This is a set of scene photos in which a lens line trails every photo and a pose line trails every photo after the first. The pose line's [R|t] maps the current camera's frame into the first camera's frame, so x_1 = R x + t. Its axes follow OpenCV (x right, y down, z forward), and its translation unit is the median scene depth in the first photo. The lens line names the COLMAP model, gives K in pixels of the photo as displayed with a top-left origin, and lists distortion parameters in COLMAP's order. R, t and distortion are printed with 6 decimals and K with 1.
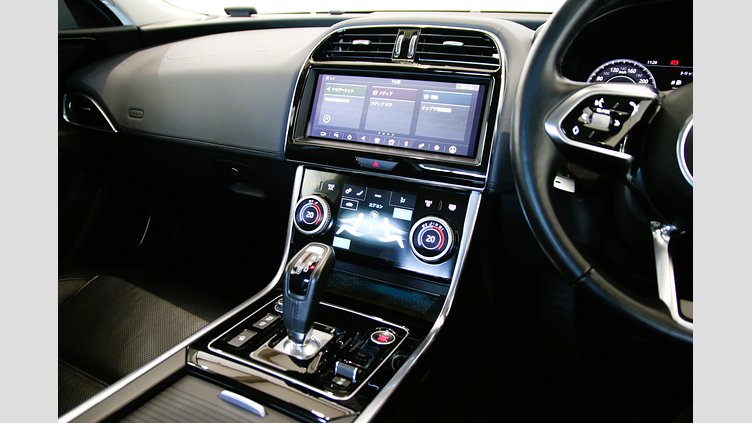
lens RADIAL K [[508.2, 0, 365.8], [0, 508.2, 210.5], [0, 0, 1]] dist [-0.067998, 0.001880]
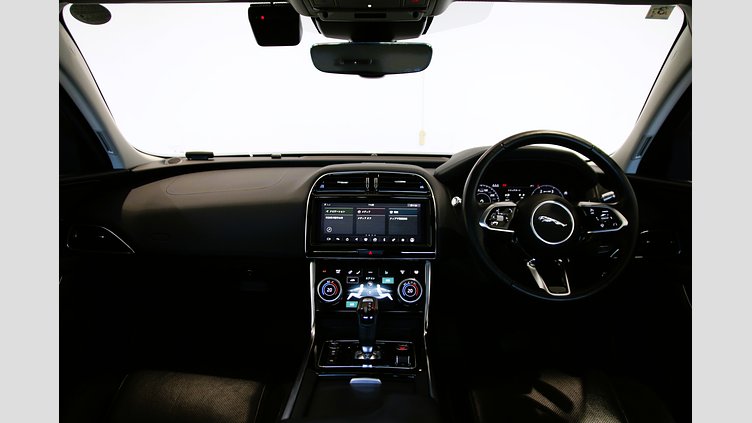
lens RADIAL K [[527.5, 0, 376.0], [0, 527.5, 211.5], [0, 0, 1]] dist [-0.093736, 0.001391]
pose [[0.895884, -0.071334, 0.438523, -0.712400], [0.156852, 0.974252, -0.161960, 0.060547], [-0.415678, 0.213881, 0.884006, -0.584958]]
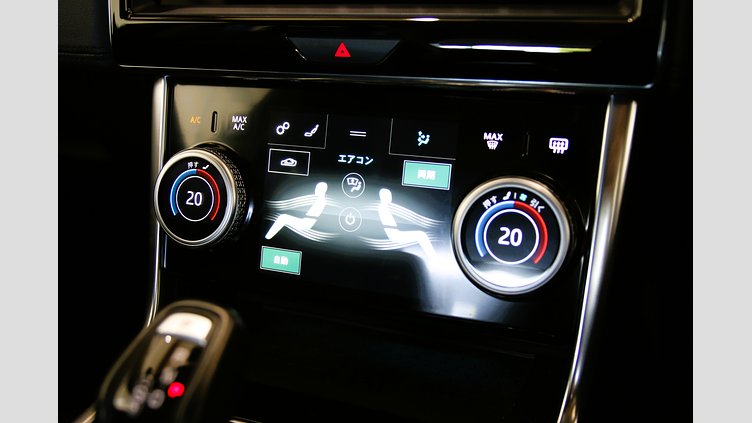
lens RADIAL K [[725.8, 0, 376.0], [0, 725.8, 211.5], [0, 0, 1]] dist [-0.043249, 0.008004]
pose [[0.993370, -0.113064, 0.020801, 0.019694], [0.110137, 0.987841, 0.109723, -0.029686], [-0.032953, -0.106704, 0.993745, 0.448872]]
